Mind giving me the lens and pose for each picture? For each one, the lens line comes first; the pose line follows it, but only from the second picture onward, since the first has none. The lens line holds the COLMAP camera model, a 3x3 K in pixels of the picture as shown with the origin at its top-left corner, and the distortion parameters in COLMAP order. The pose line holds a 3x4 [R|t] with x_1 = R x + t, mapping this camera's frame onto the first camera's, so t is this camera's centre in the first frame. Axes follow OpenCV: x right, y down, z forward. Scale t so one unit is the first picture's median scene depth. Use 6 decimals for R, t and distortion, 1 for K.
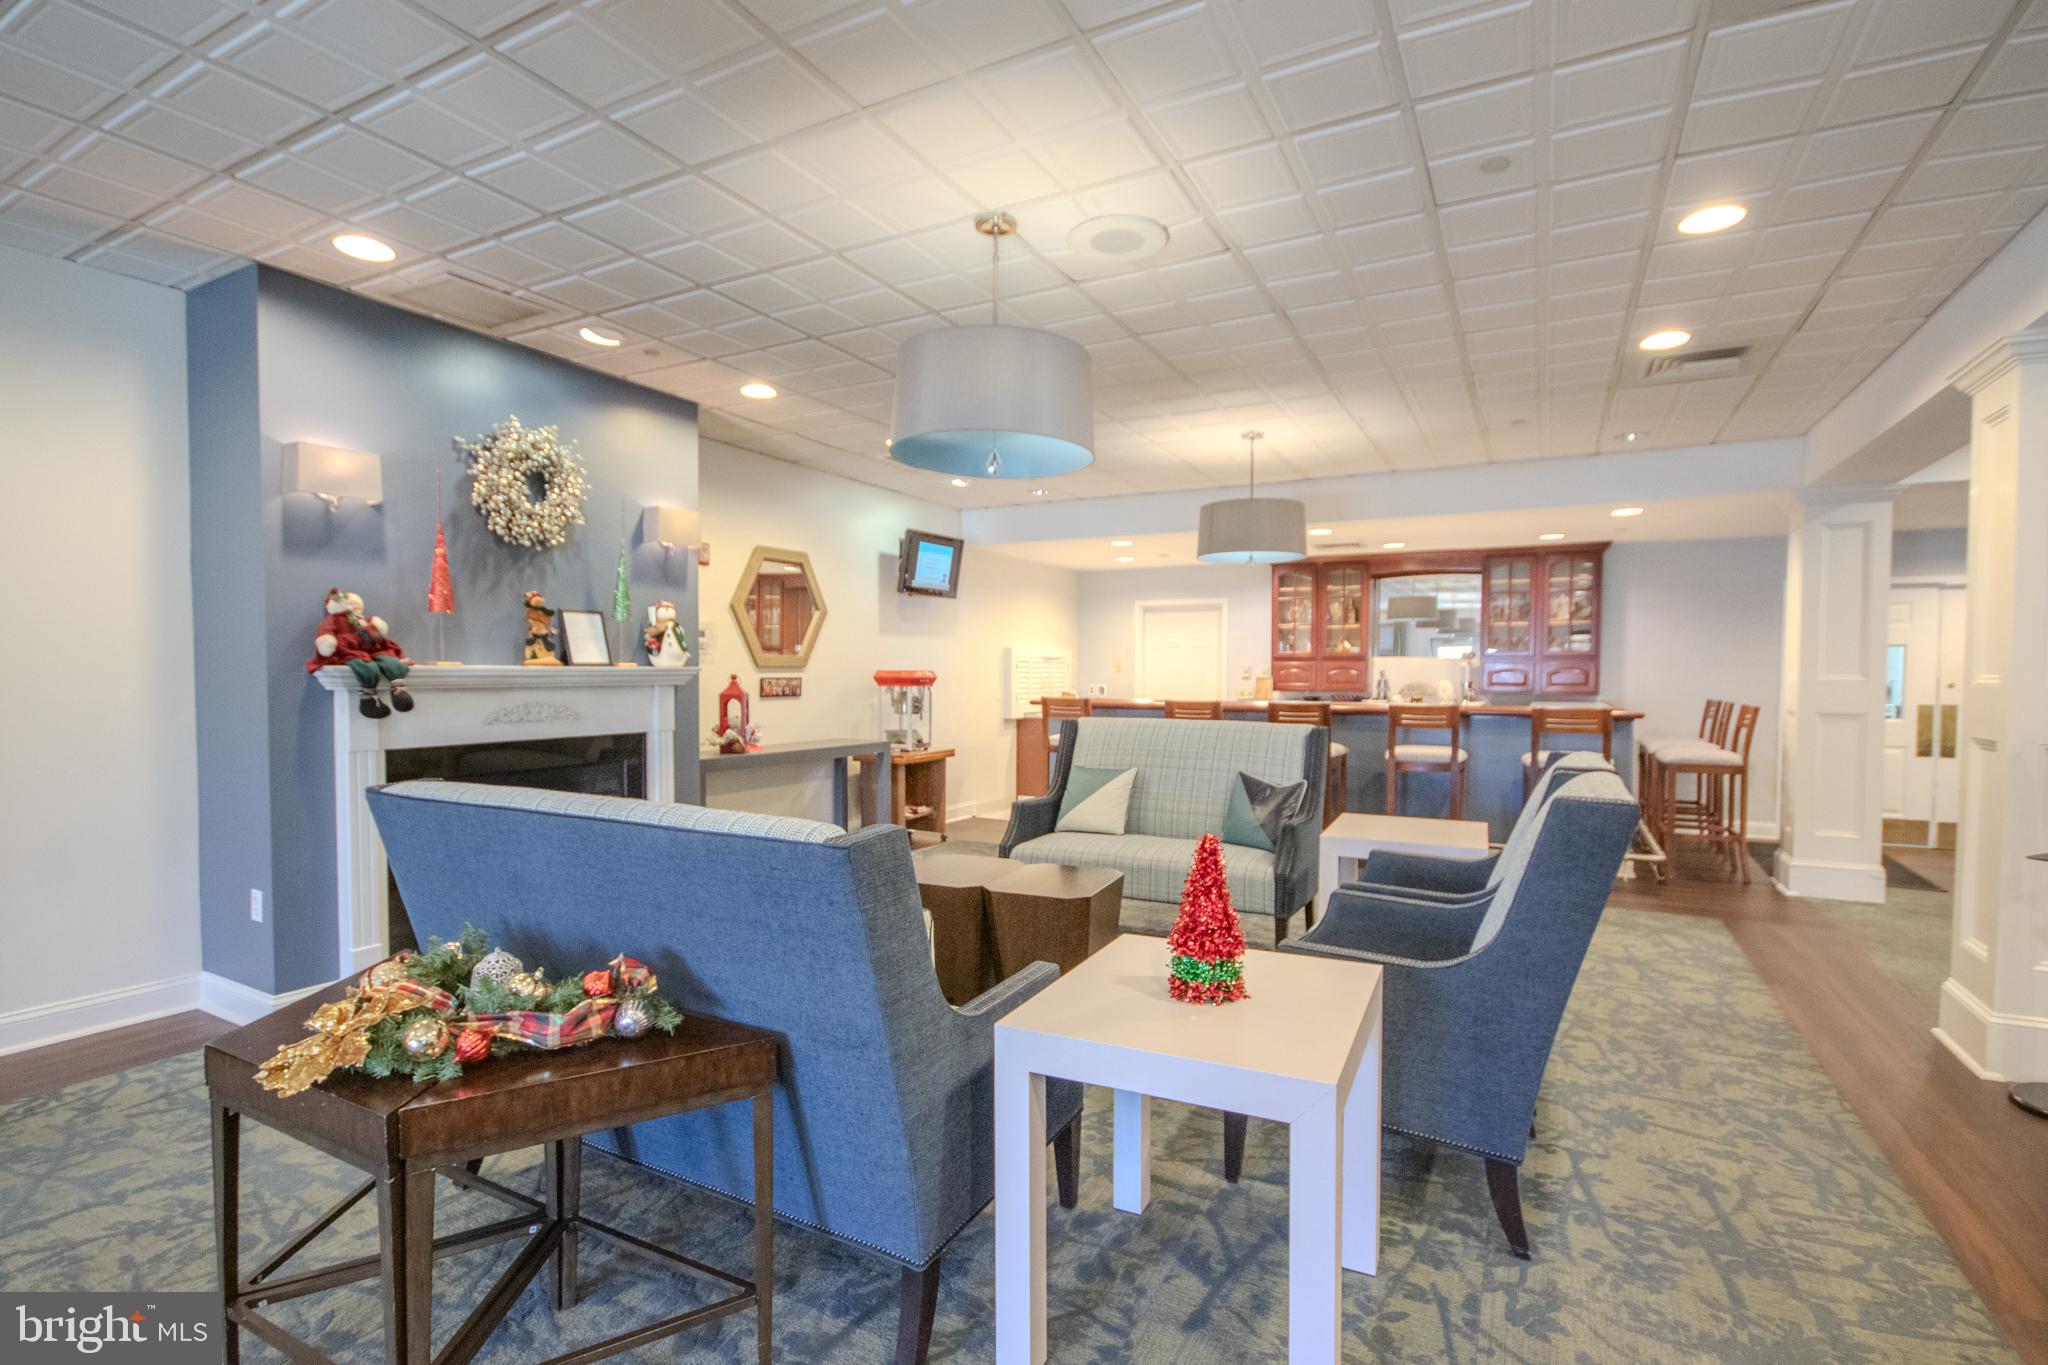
lens RADIAL K [[968.0, 0, 1020.6], [0, 968.0, 685.8], [0, 0, 1]] dist [-0.012088, -0.002738]
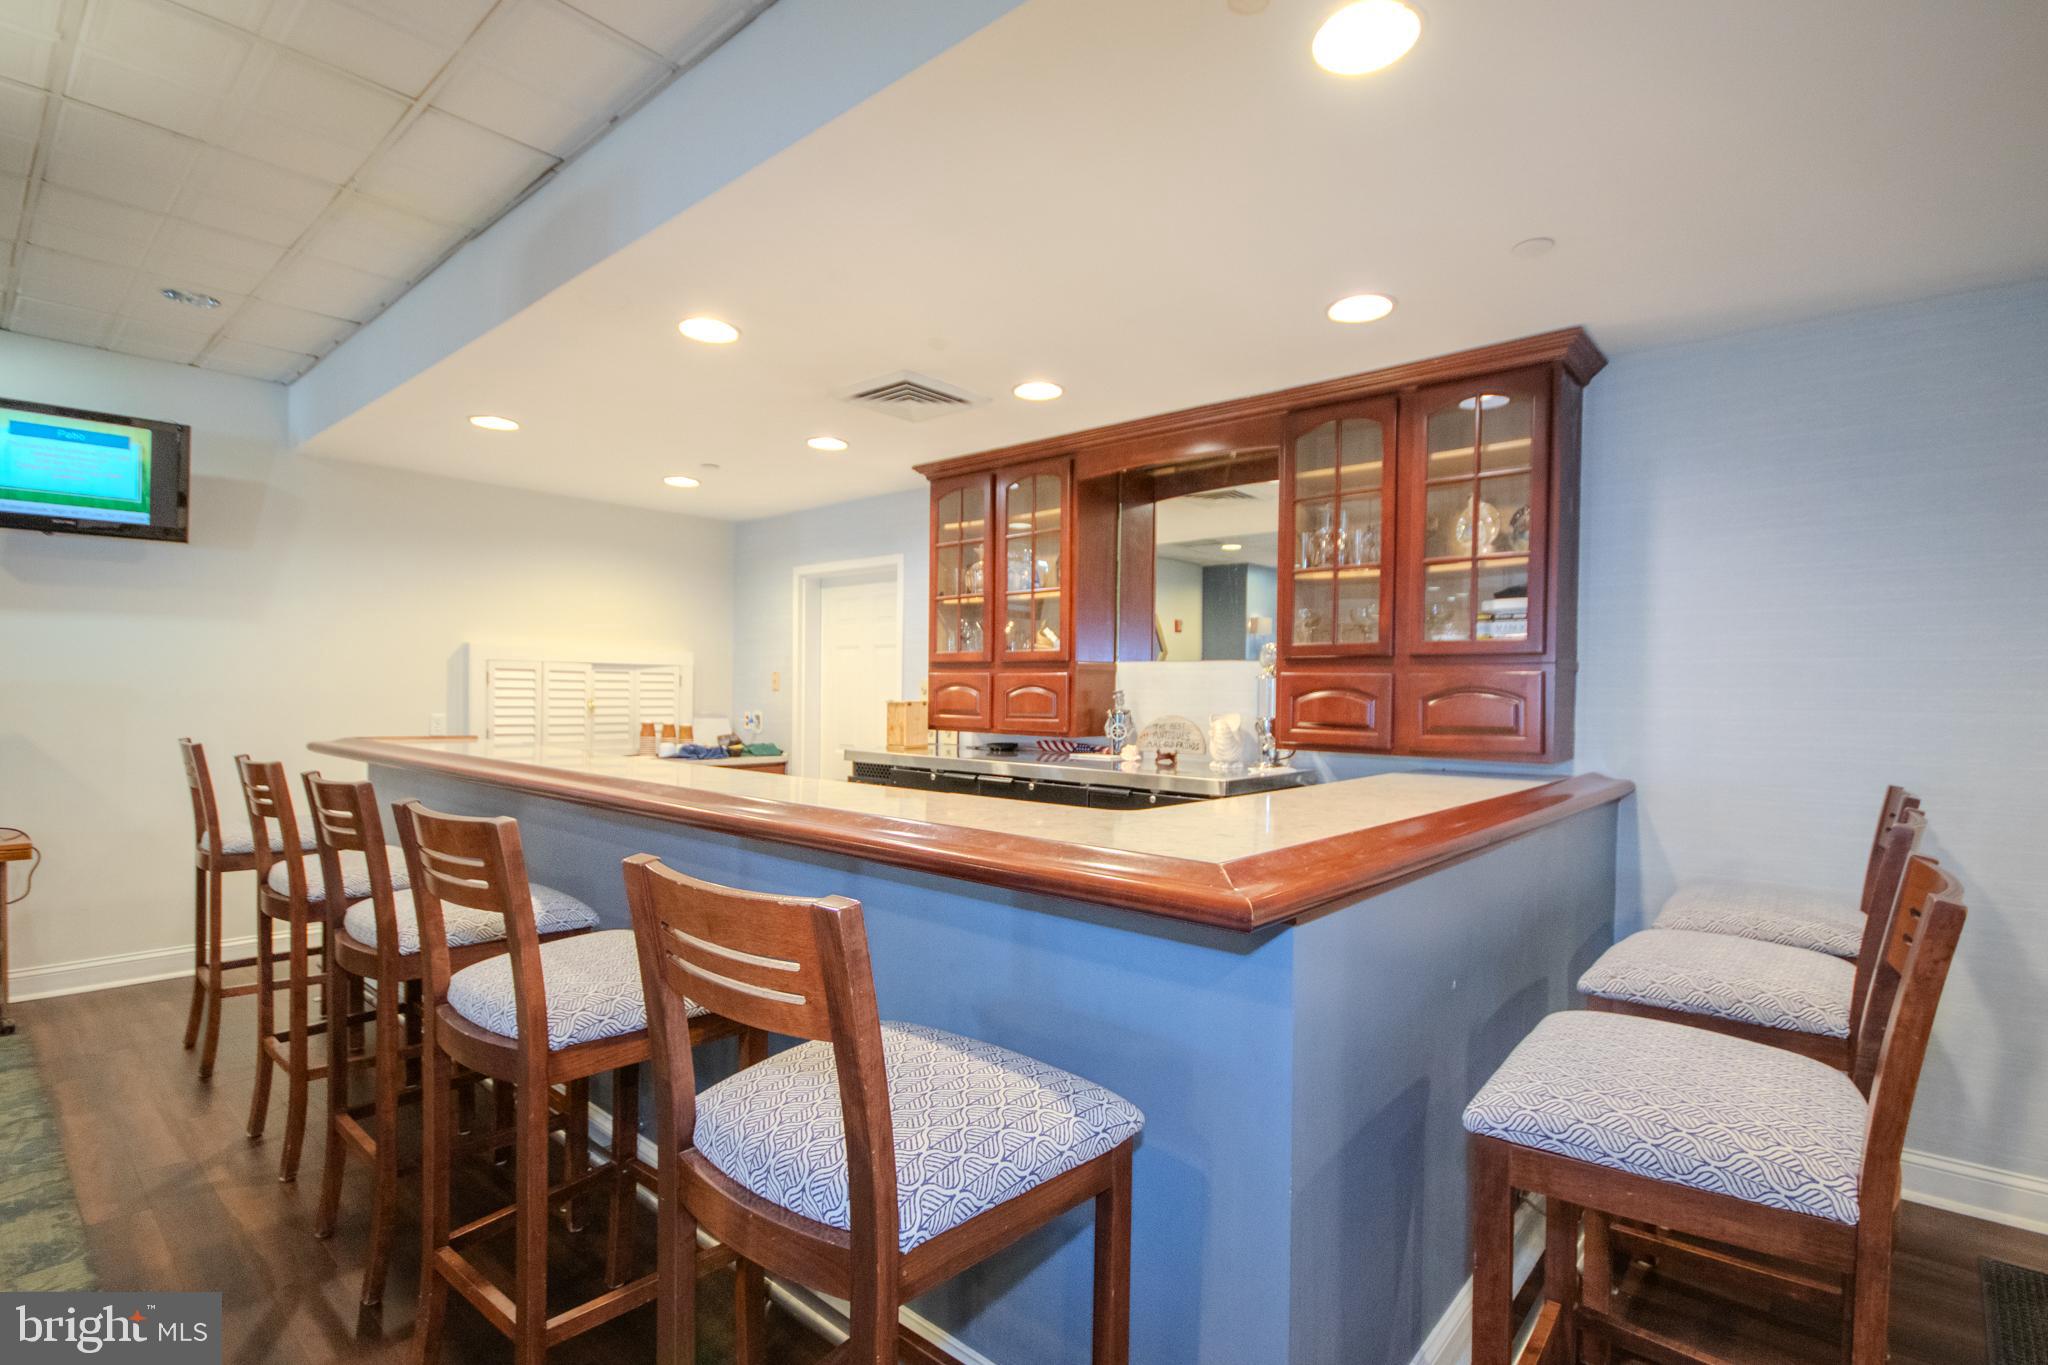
lens RADIAL K [[968.0, 0, 1036.6], [0, 968.0, 698.3], [0, 0, 1]] dist [-0.012088, -0.002738]
pose [[0.976955, 0.012011, -0.213105, 0.682202], [-0.014474, 0.999845, -0.010002, -0.011877], [0.212952, 0.012856, 0.976978, 0.846215]]
